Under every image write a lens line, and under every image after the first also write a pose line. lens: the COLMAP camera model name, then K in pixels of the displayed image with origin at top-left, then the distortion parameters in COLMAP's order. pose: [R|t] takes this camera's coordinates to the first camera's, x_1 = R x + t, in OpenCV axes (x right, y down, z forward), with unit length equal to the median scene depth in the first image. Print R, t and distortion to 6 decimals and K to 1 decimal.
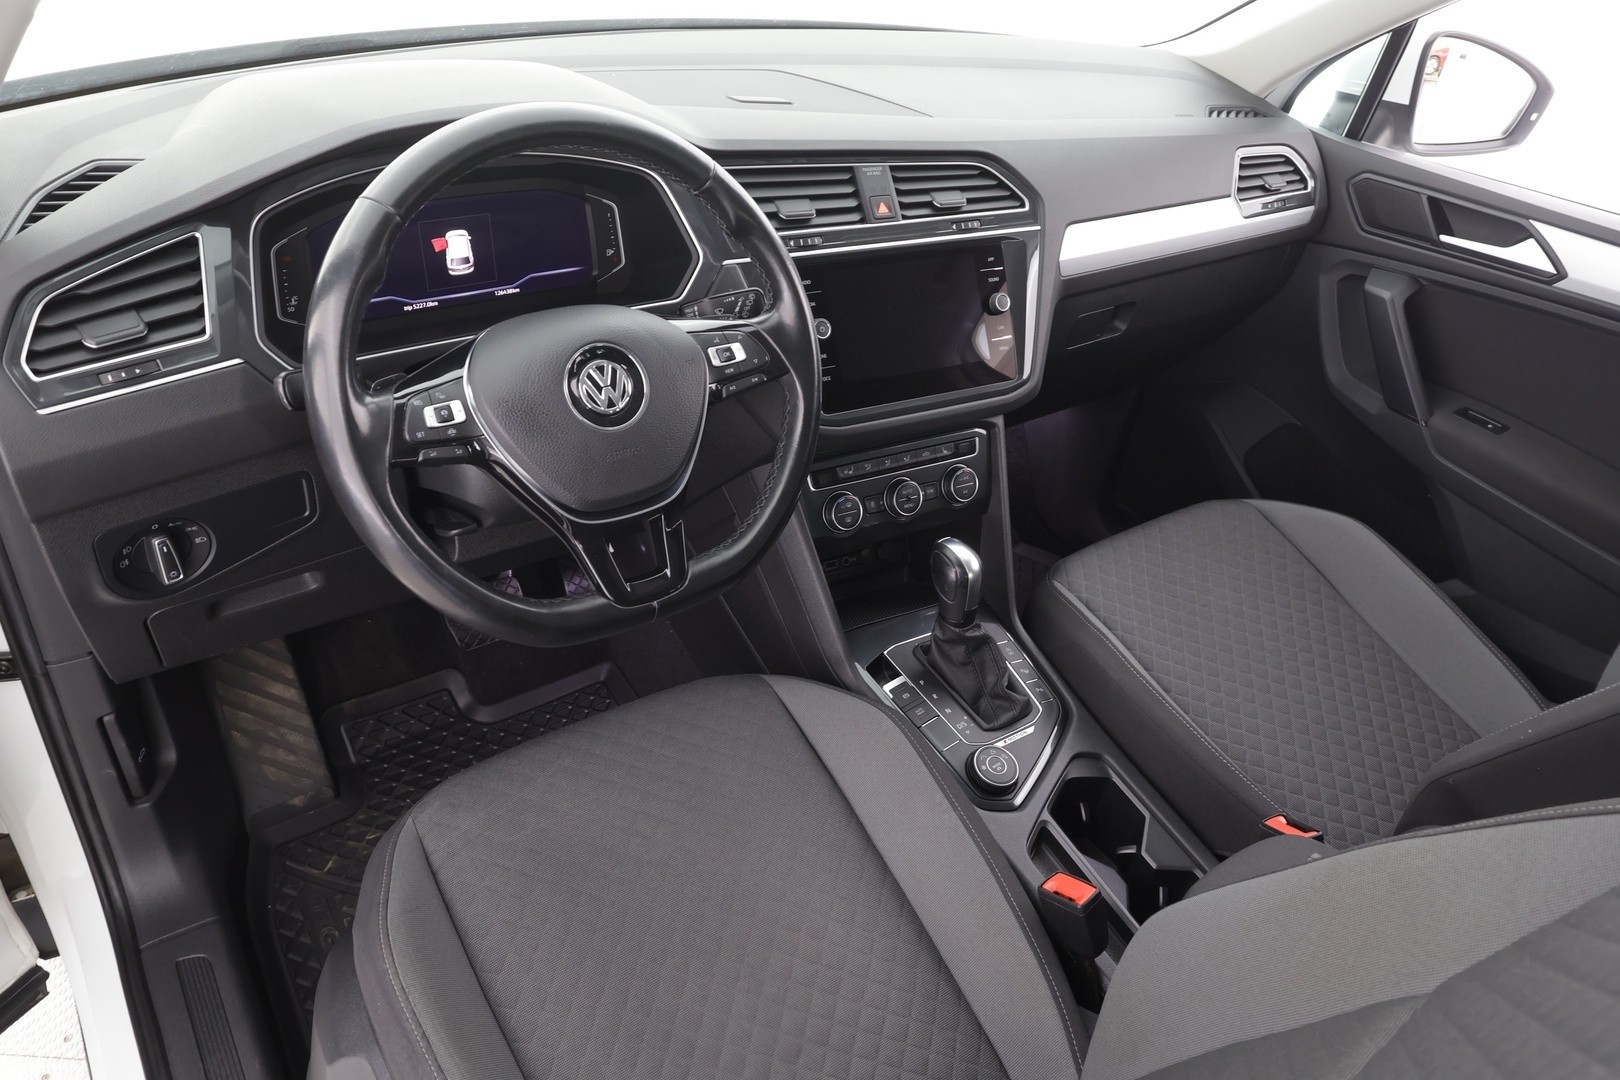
lens RADIAL K [[1245.4, 0, 810.0], [0, 1245.4, 540.0], [0, 0, 1]] dist [-0.001296, 0.002583]
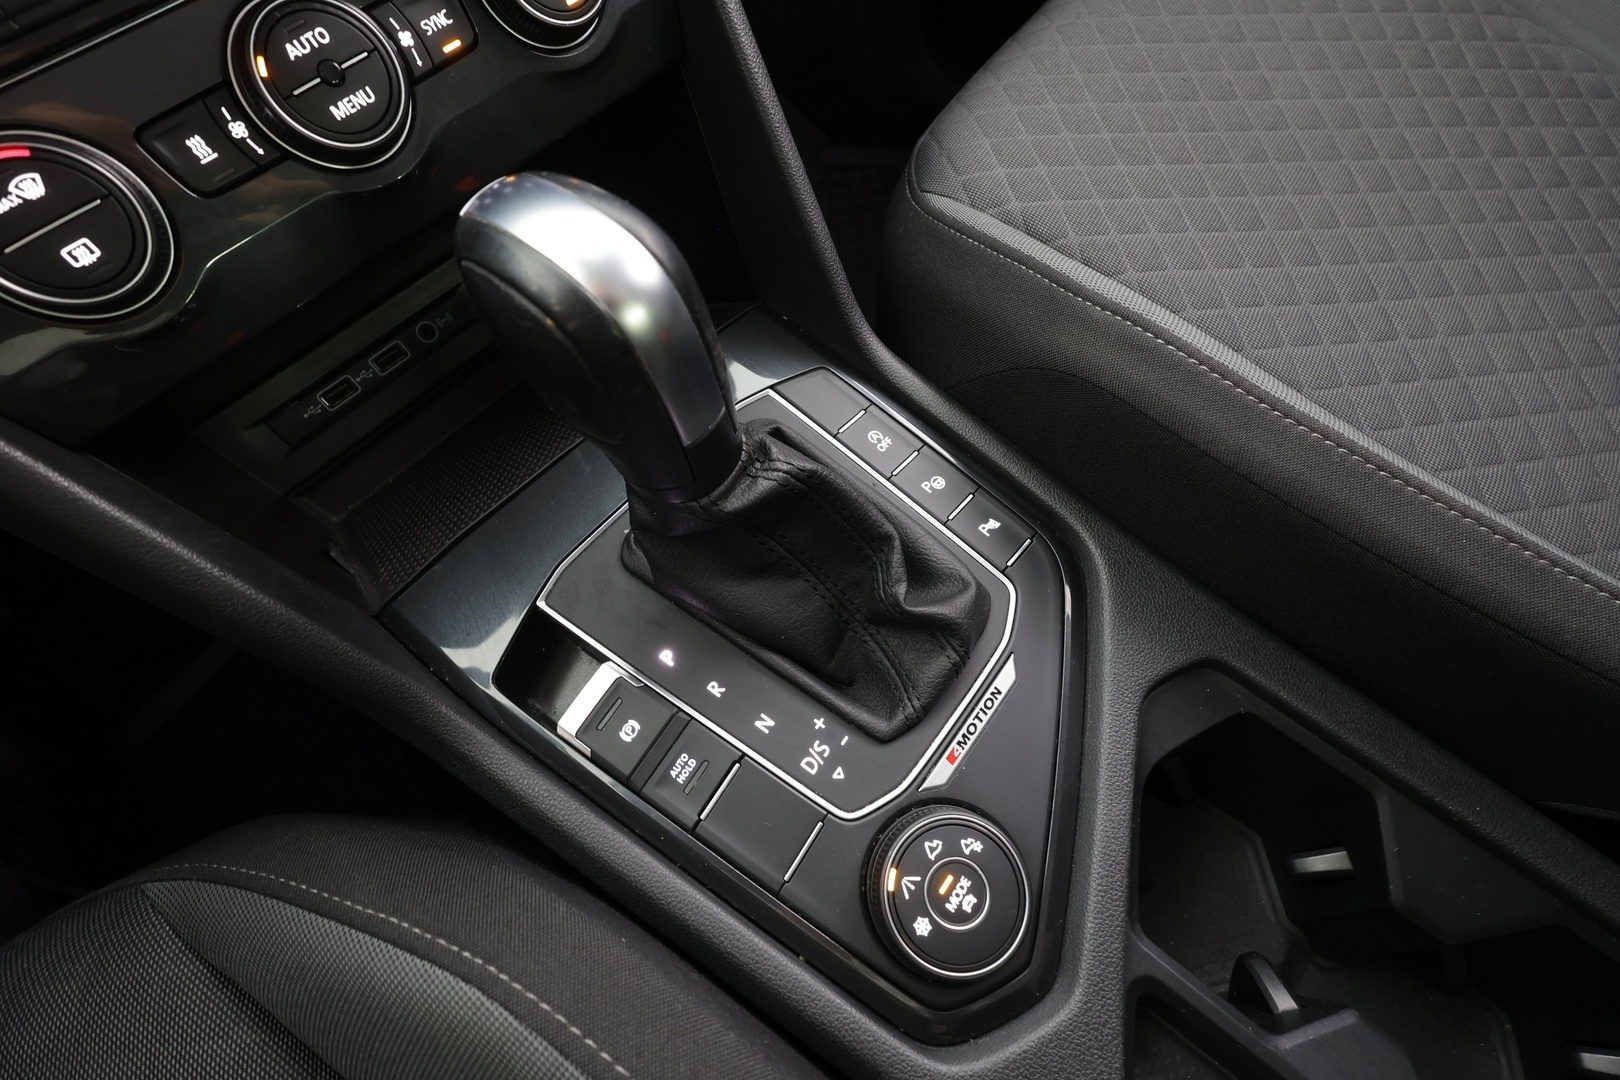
lens RADIAL K [[766.5, 0, 810.0], [0, 766.5, 540.0], [0, 0, 1]] dist [0.009426, 0.000805]
pose [[0.936976, -0.347940, -0.031837, 0.145481], [0.329596, 0.849970, 0.410995, 0.014242], [-0.115942, -0.395586, 0.911081, 0.826269]]
